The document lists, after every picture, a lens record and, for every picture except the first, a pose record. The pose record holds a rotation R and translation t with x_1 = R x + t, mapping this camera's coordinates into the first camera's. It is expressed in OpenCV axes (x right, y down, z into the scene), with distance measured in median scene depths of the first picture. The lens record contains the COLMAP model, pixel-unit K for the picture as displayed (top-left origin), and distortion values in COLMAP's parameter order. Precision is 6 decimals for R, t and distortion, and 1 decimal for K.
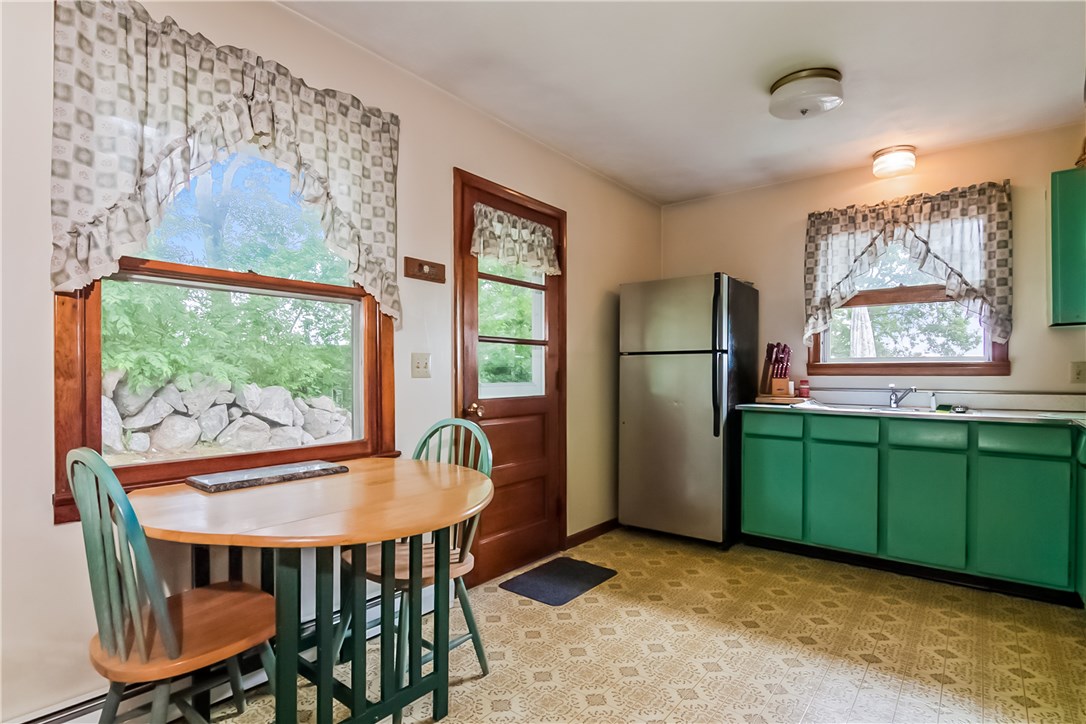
lens RADIAL K [[545.7, 0, 525.2], [0, 545.7, 373.2], [0, 0, 1]] dist [-0.003523, -0.007985]
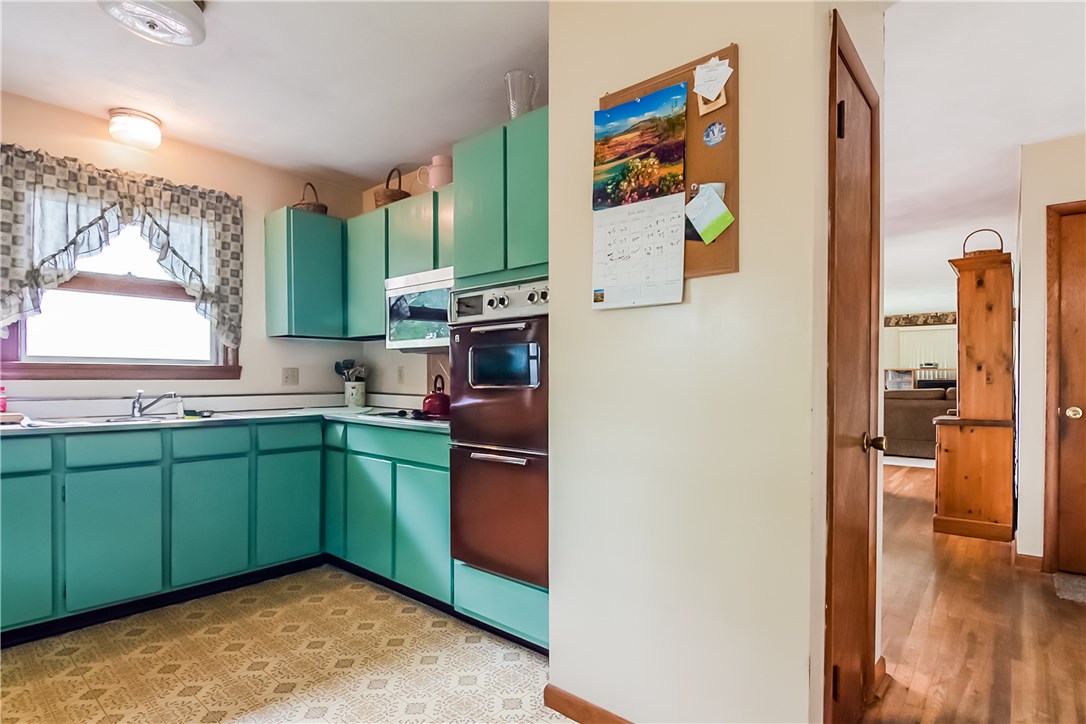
lens RADIAL K [[545.7, 0, 558.8], [0, 545.7, 382.4], [0, 0, 1]] dist [-0.003523, -0.007985]
pose [[0.007966, -0.004790, 0.999957, -0.178765], [-0.000202, 0.999989, 0.004791, 0.005039], [-0.999968, -0.000240, 0.007965, 0.351284]]
